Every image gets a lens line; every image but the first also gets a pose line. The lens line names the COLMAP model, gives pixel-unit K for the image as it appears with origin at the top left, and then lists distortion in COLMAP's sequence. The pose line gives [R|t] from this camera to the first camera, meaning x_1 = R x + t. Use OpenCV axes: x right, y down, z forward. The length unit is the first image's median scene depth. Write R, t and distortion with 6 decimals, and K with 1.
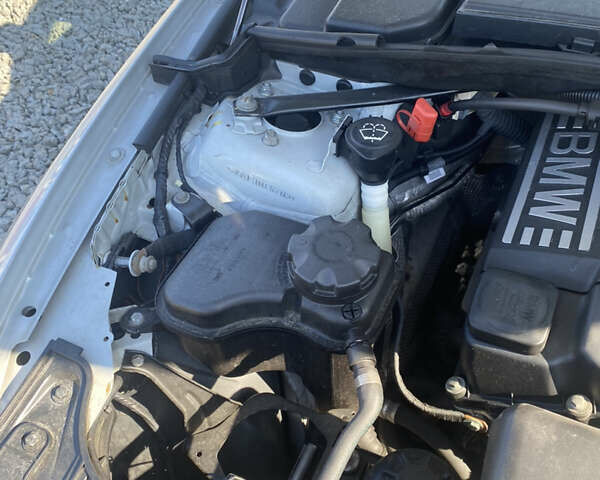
lens RADIAL K [[620.8, 0, 300.0], [0, 620.8, 240.0], [0, 0, 1]] dist [0.005602, -0.003112]
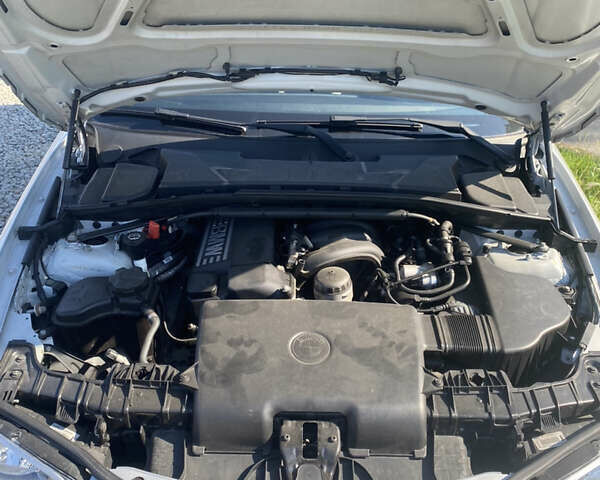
lens RADIAL K [[568.3, 0, 300.0], [0, 568.3, 237.9], [0, 0, 1]] dist [0.152992, -0.436893]
pose [[0.895754, -0.172151, 0.409864, -0.202998], [0.285727, 0.929267, -0.234143, 0.498981], [-0.340565, 0.326843, 0.881583, -1.094971]]
